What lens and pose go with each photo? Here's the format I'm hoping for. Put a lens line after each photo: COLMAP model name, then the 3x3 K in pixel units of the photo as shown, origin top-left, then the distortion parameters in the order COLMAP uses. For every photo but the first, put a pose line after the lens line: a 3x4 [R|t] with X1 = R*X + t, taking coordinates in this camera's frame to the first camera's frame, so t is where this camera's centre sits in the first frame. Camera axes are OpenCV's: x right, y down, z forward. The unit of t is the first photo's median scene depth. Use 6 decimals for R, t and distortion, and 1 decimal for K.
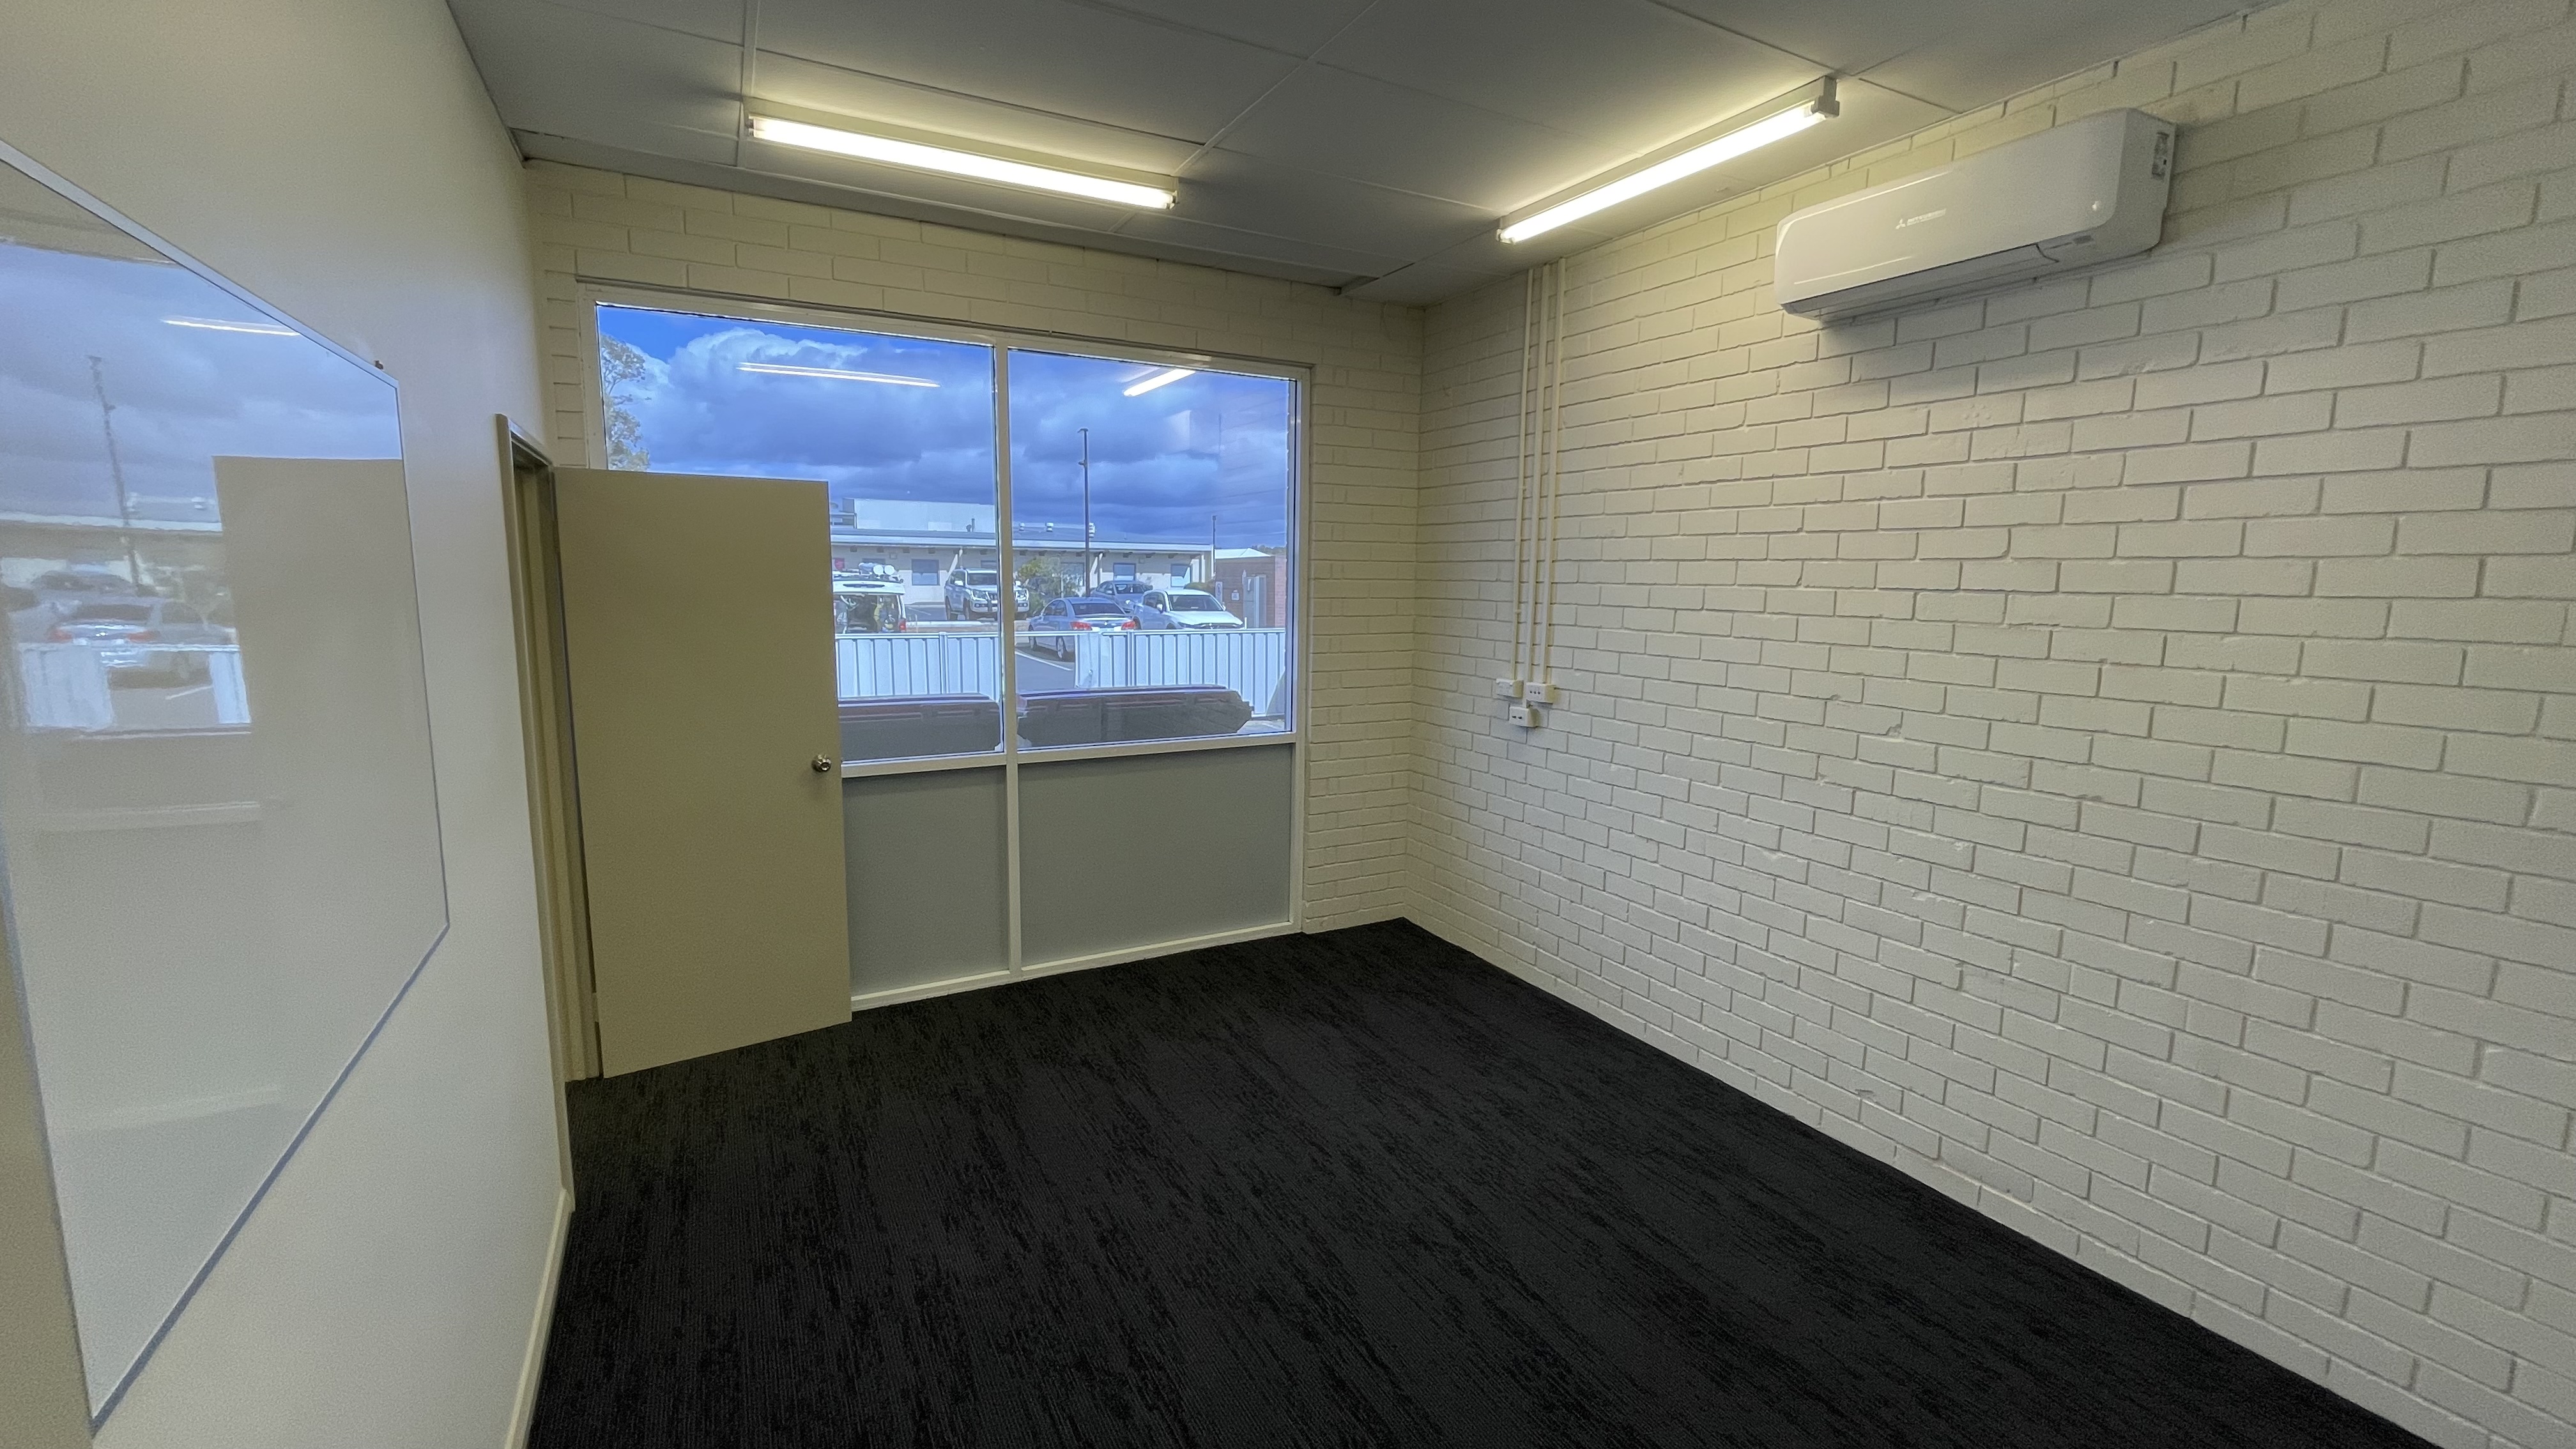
lens RADIAL K [[1045.1, 0, 1279.3], [0, 1045.1, 718.3], [0, 0, 1]] dist [0.000404, 0.000022]
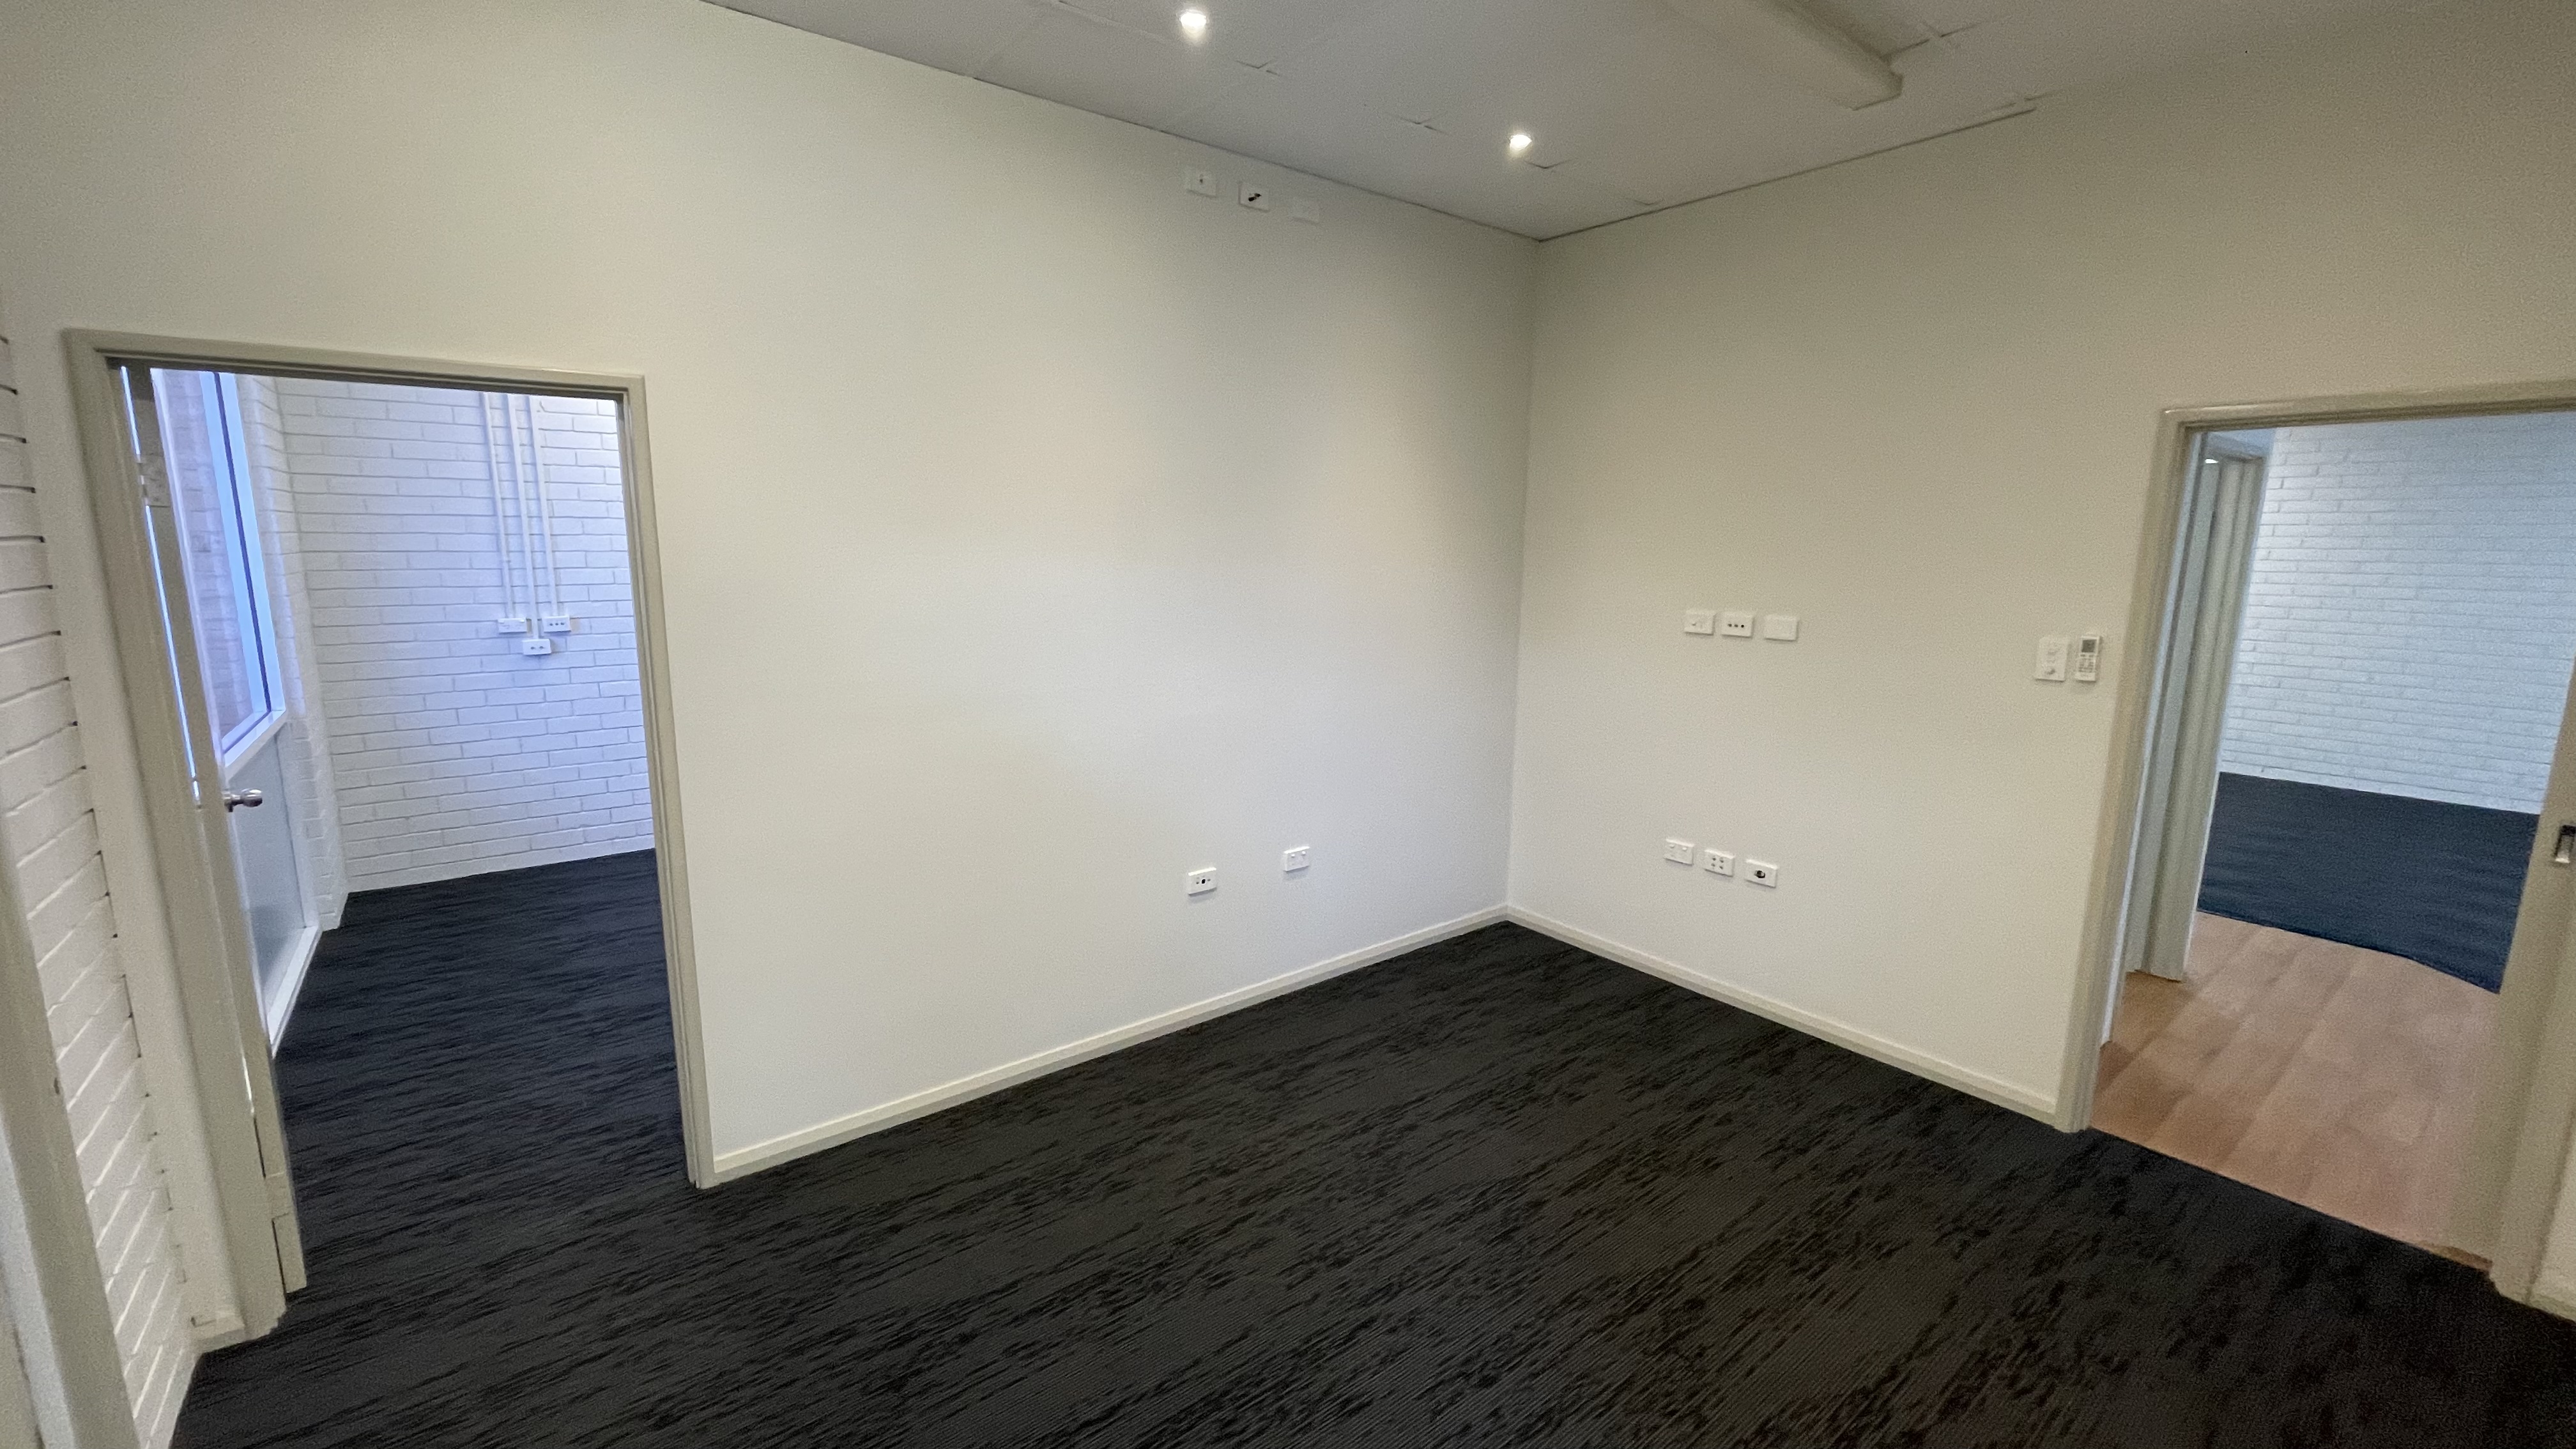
lens RADIAL K [[1045.1, 0, 1279.3], [0, 1045.1, 718.3], [0, 0, 1]] dist [0.000404, 0.000022]
pose [[-0.156158, -0.182242, 0.970774, -1.425220], [0.127375, 0.970909, 0.202757, -0.074510], [-0.979485, 0.155314, -0.128403, 0.430943]]
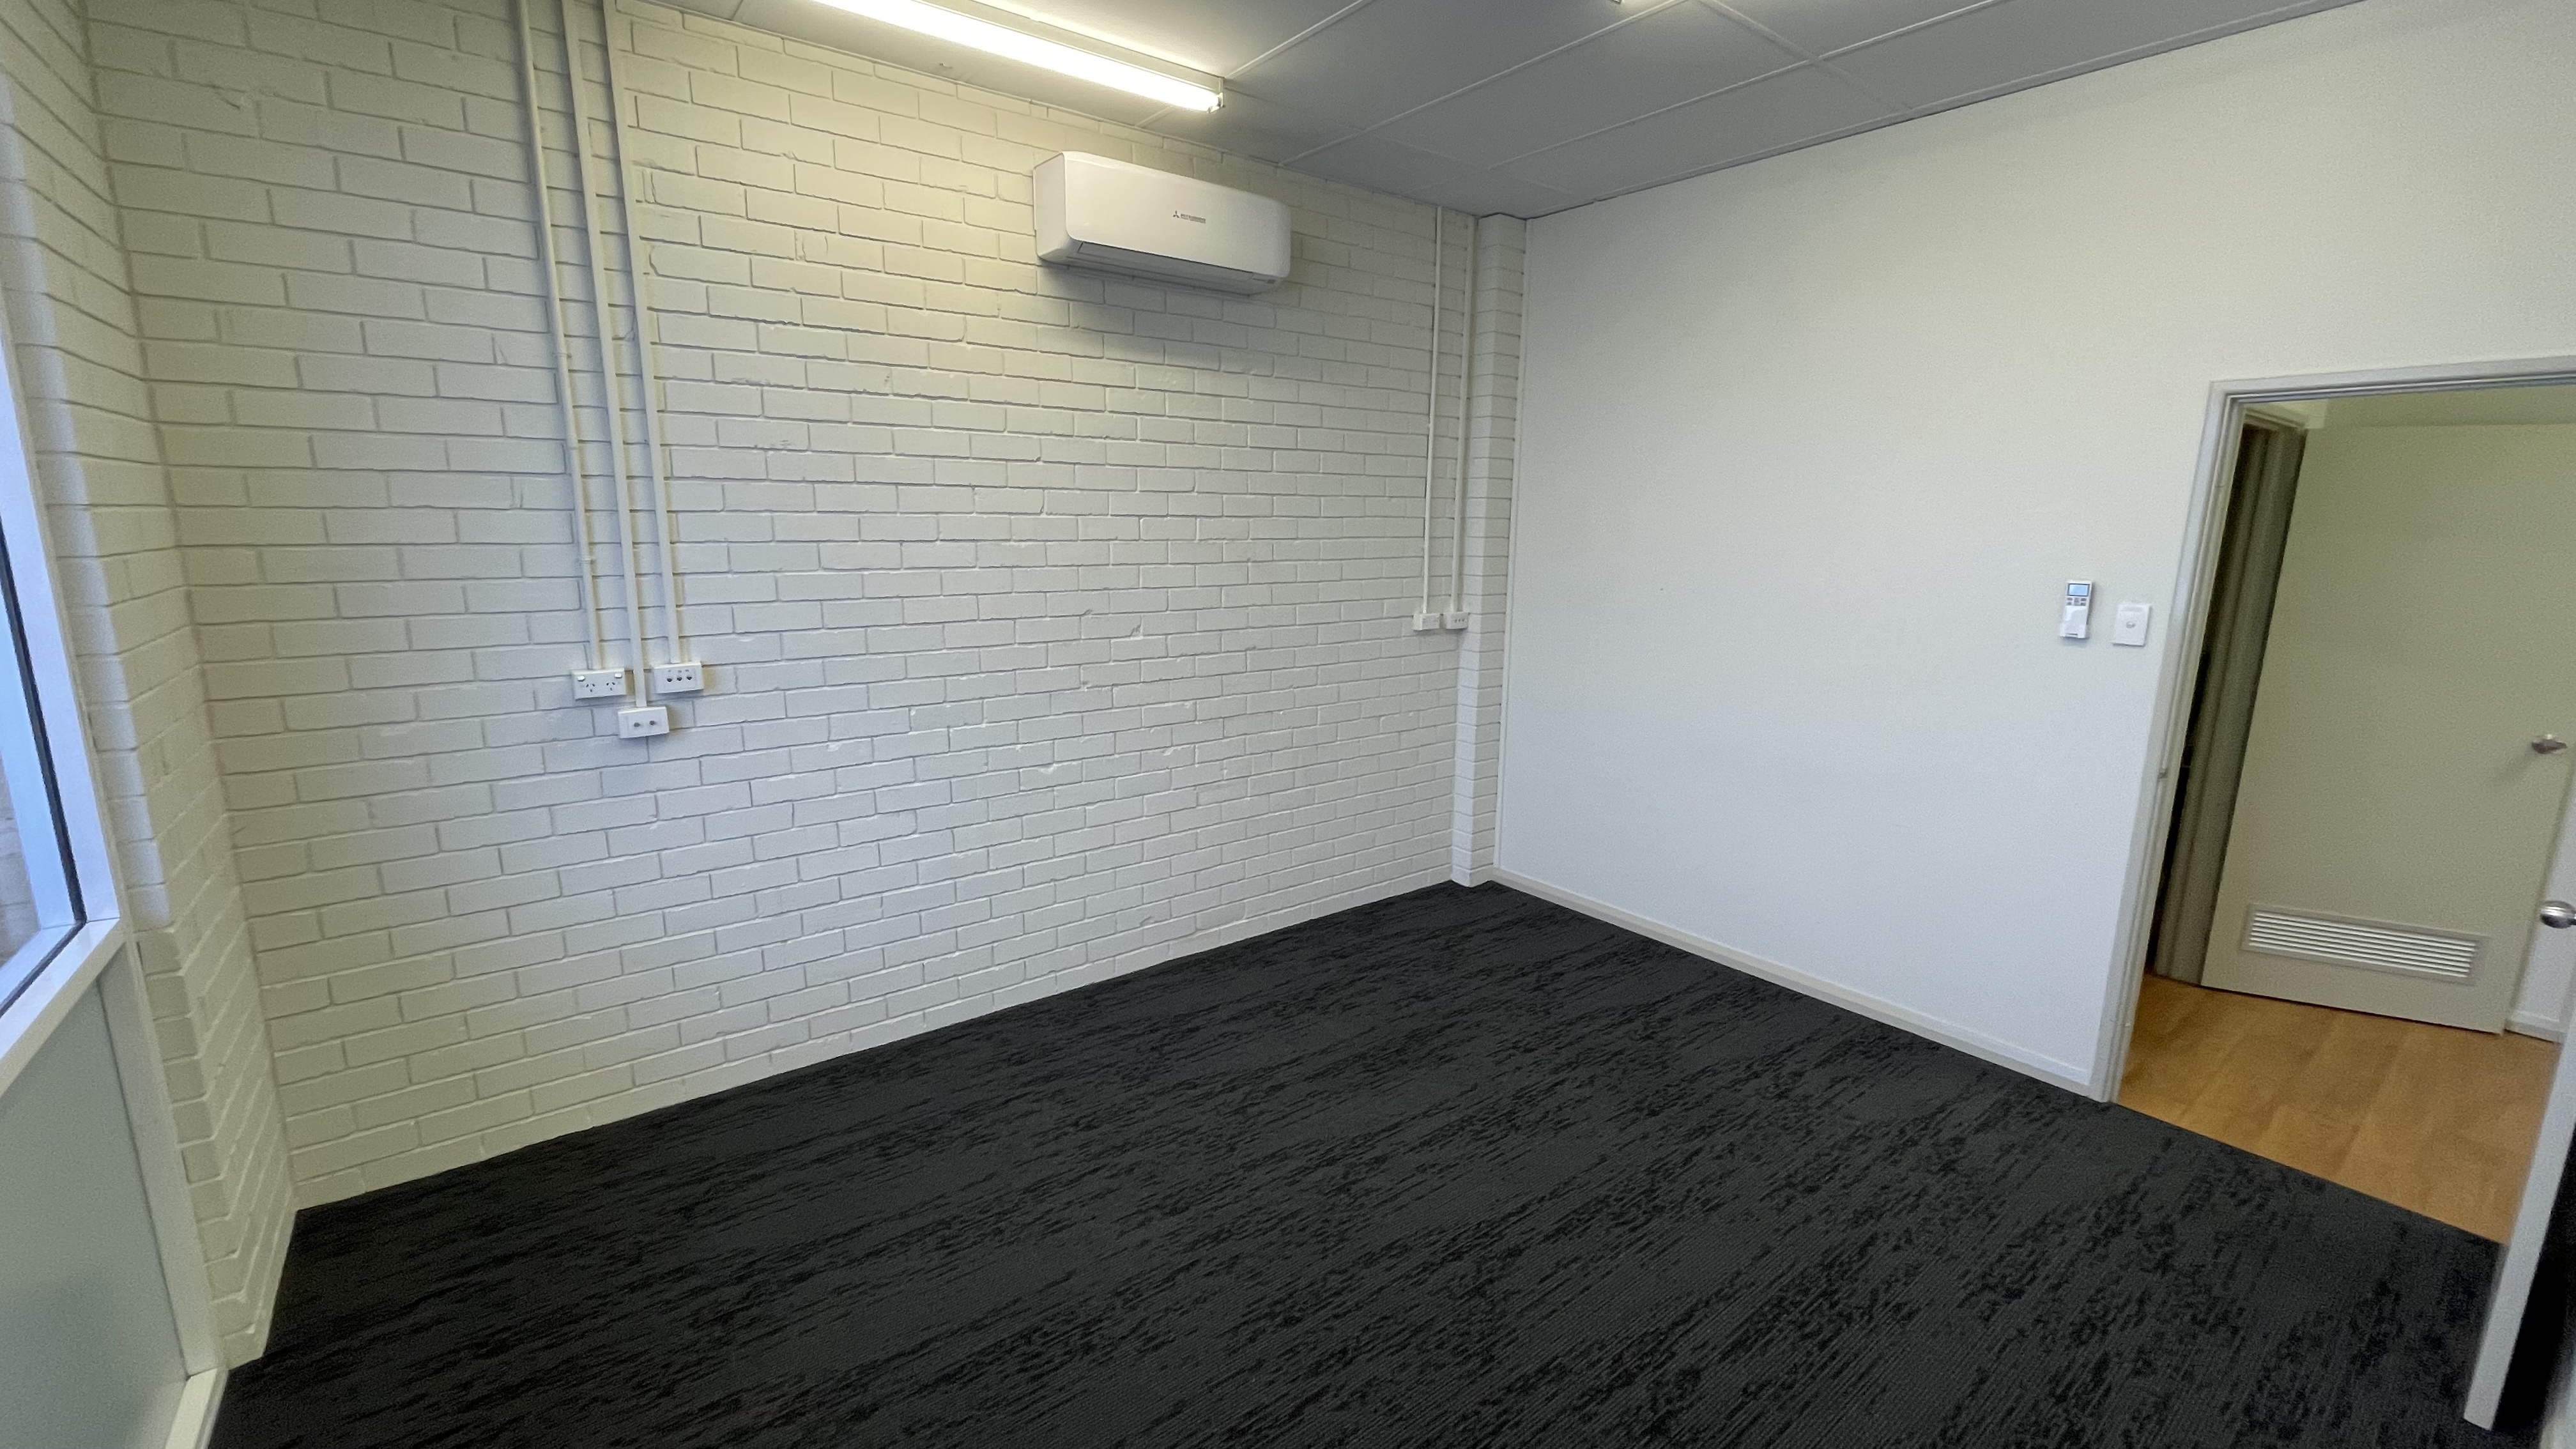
lens RADIAL K [[1045.1, 0, 1279.3], [0, 1045.1, 718.3], [0, 0, 1]] dist [0.000404, 0.000022]
pose [[-0.159930, -0.204129, 0.965792, -0.592575], [0.123344, 0.966585, 0.224722, -0.131488], [-0.979392, 0.155065, -0.129408, 0.917135]]
